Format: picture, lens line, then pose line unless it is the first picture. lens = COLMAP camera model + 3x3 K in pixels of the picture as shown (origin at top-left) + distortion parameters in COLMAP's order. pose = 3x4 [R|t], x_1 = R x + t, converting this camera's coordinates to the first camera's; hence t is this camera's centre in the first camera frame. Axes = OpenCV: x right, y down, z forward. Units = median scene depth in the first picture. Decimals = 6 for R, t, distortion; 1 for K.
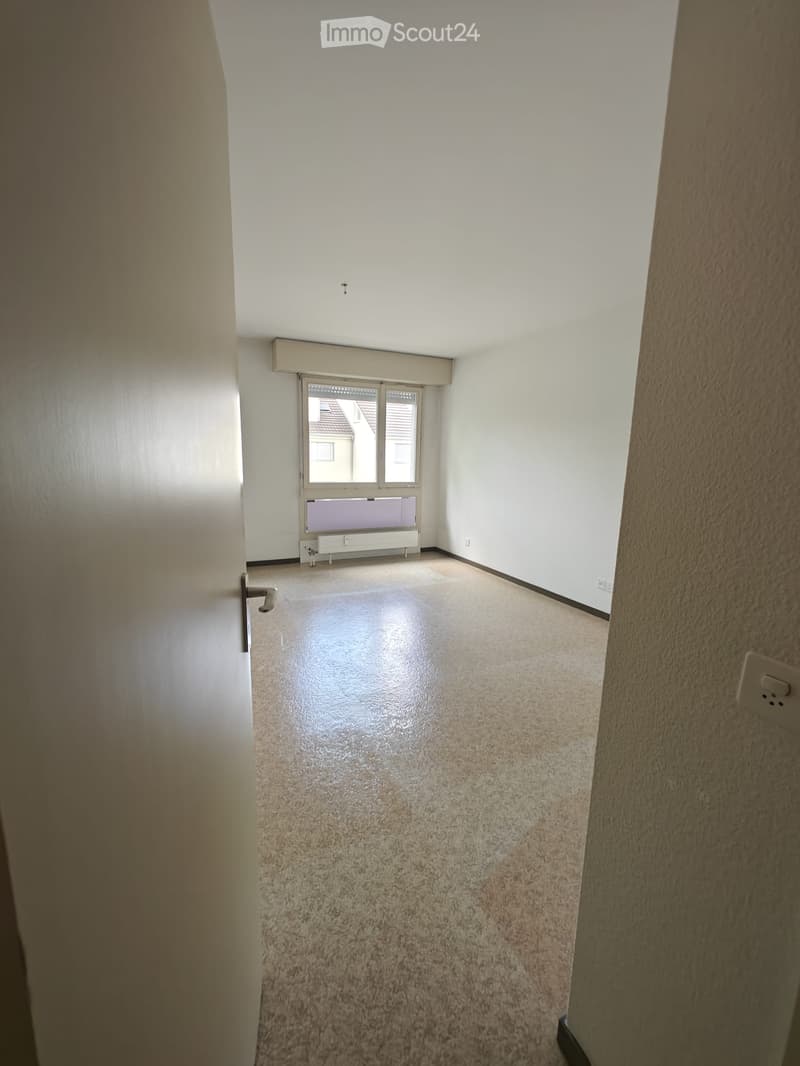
lens RADIAL K [[445.6, 0, 397.2], [0, 445.6, 533.0], [0, 0, 1]] dist [-0.000658, 0.000004]
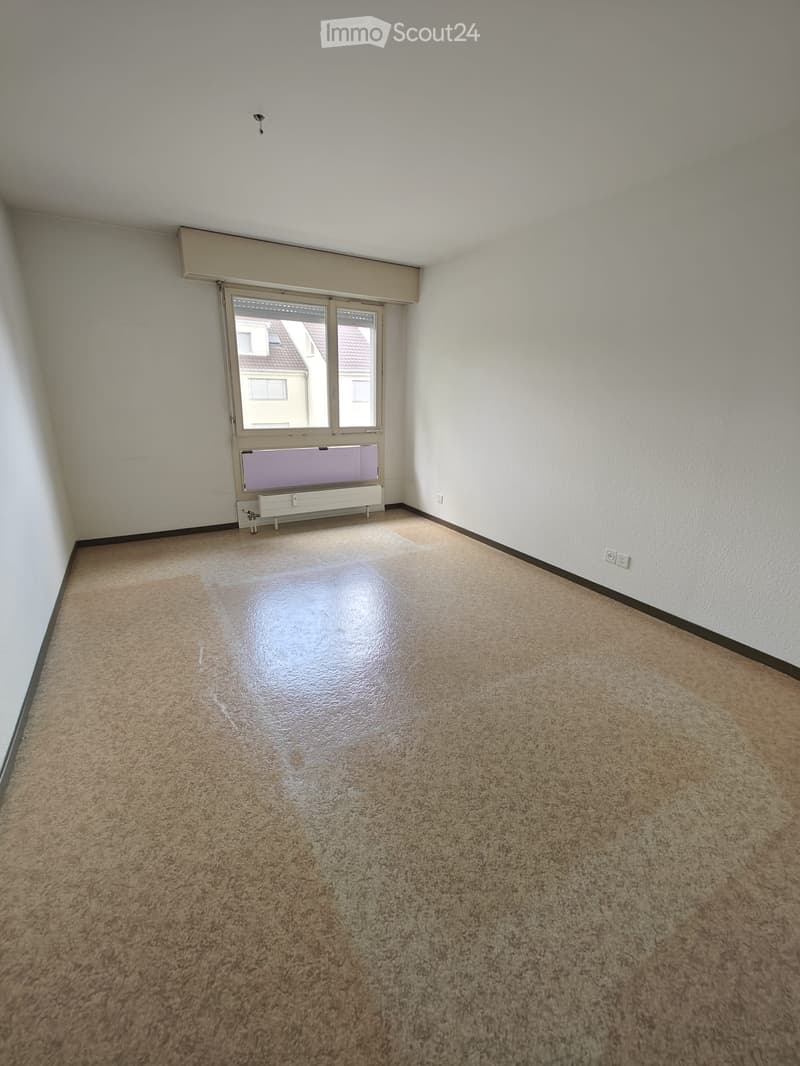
lens RADIAL K [[445.6, 0, 397.2], [0, 445.6, 533.0], [0, 0, 1]] dist [-0.000658, 0.000004]
pose [[0.996098, -0.030362, 0.082866, 0.004366], [0.019248, 0.991093, 0.131773, -0.028202], [-0.086129, -0.129664, 0.987810, 0.164902]]
